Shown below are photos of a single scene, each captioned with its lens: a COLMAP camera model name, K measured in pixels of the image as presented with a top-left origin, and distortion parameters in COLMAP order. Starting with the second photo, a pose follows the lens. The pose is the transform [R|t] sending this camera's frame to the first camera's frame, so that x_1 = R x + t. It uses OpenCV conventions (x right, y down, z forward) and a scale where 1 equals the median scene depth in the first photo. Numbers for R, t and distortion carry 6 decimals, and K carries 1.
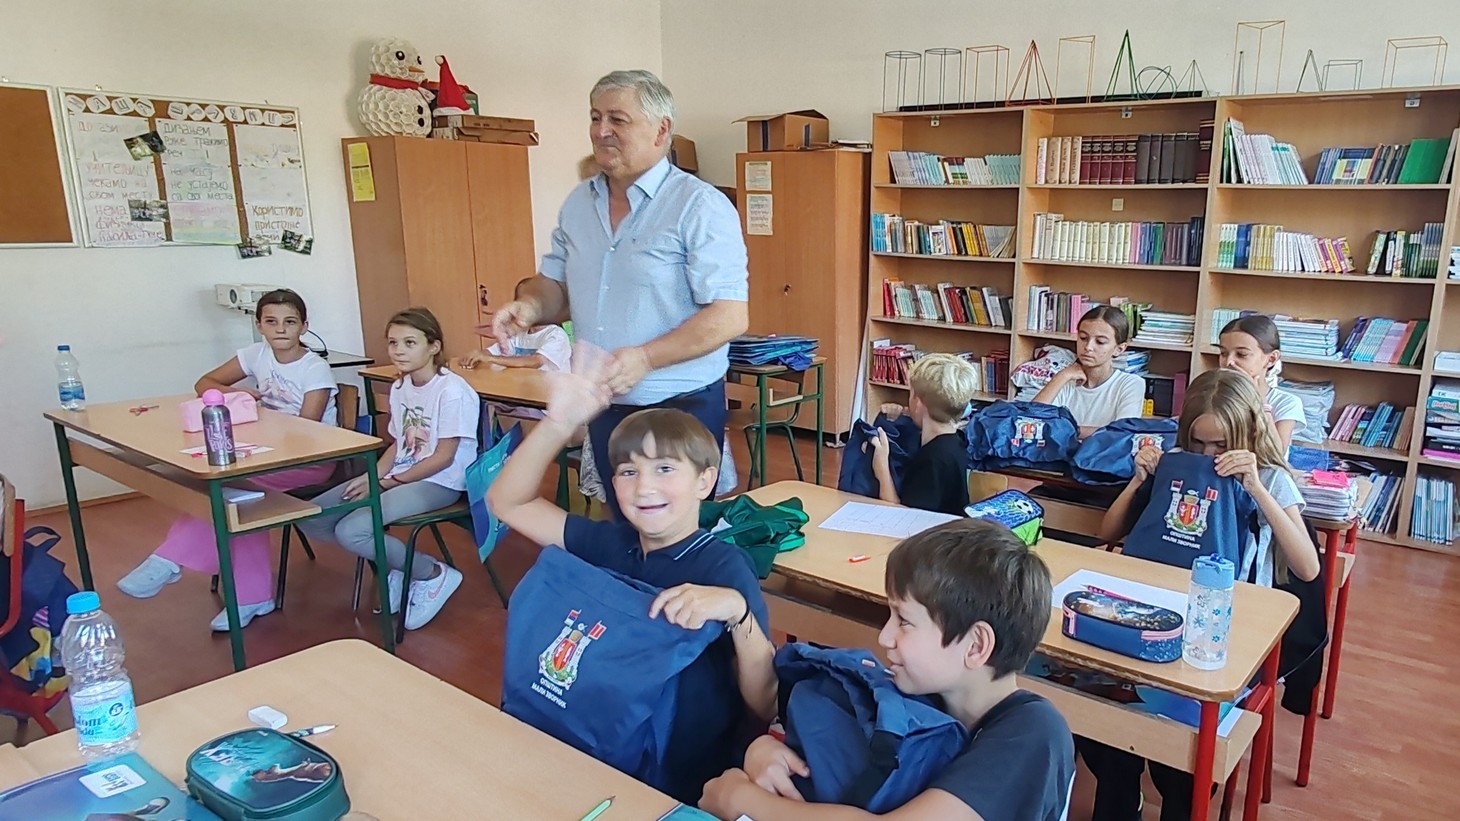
lens RADIAL K [[995.7, 0, 733.1], [0, 995.7, 468.4], [0, 0, 1]] dist [-0.001021, 0.001105]
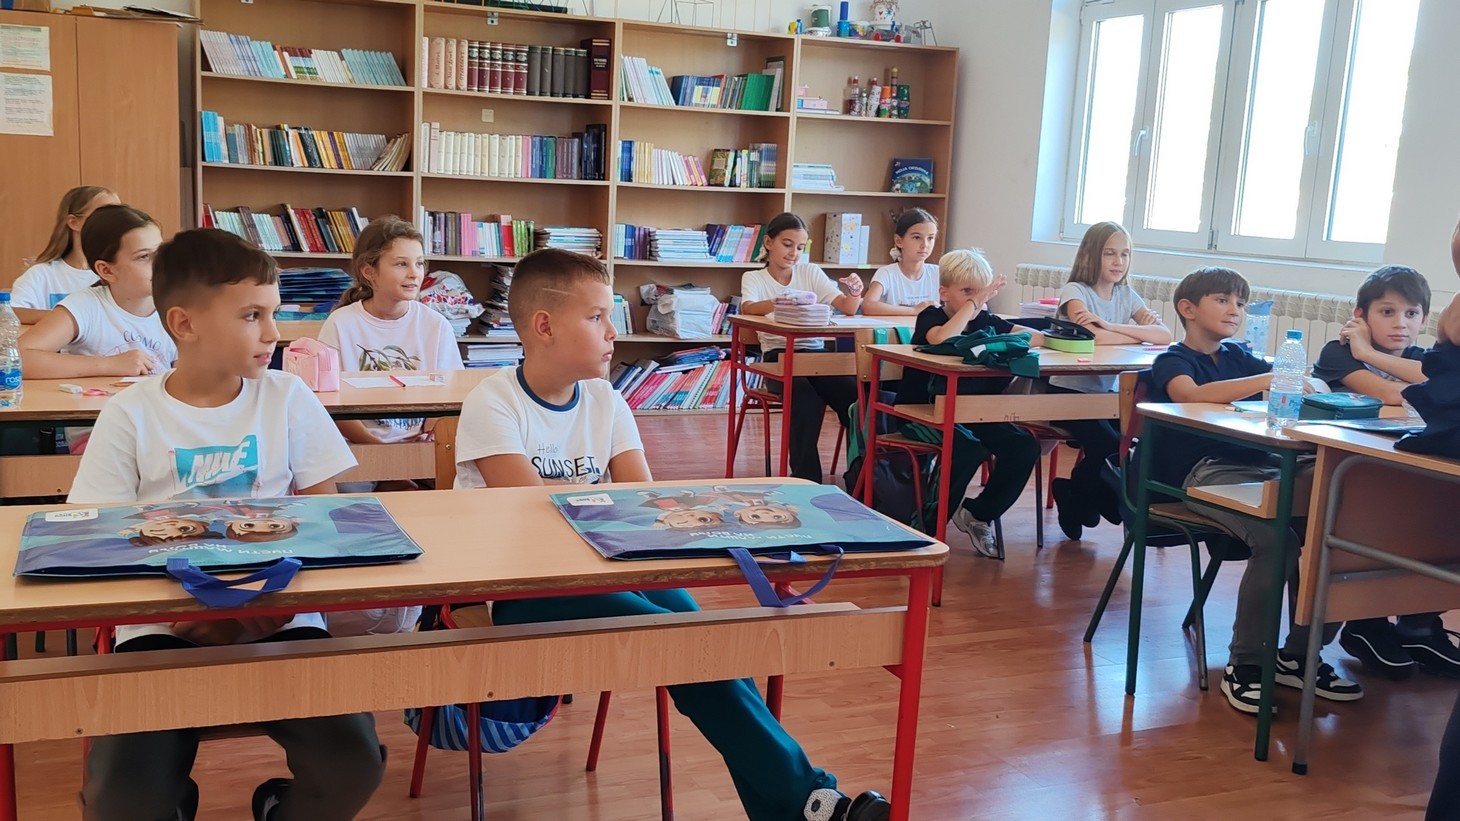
lens RADIAL K [[1479.6, 0, 582.1], [0, 1479.6, 410.3], [0, 0, 1]] dist [0.023900, 0.006435]
pose [[0.486324, -0.139385, 0.862589, -0.883503], [0.179108, 0.982135, 0.057722, -0.063807], [-0.855225, 0.126426, 0.502601, 0.289848]]
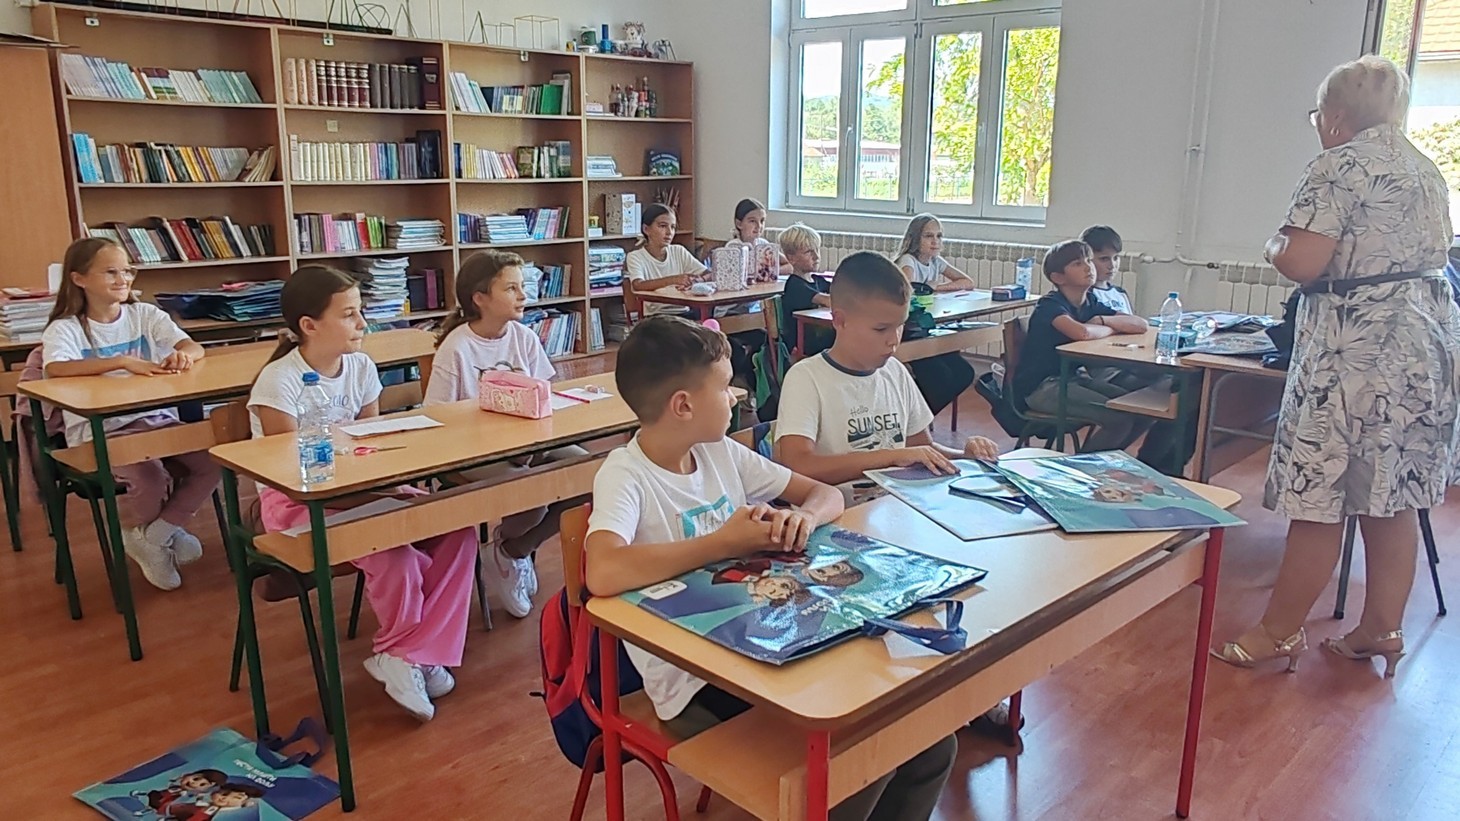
lens RADIAL K [[1124.8, 0, 730.0], [0, 1124.8, 410.5], [0, 0, 1]] dist [-0.003695, 0.004132]
pose [[0.056124, -0.246714, 0.967462, -0.899725], [0.236789, 0.944633, 0.227156, -0.165712], [-0.969939, 0.216335, 0.111436, 0.575988]]
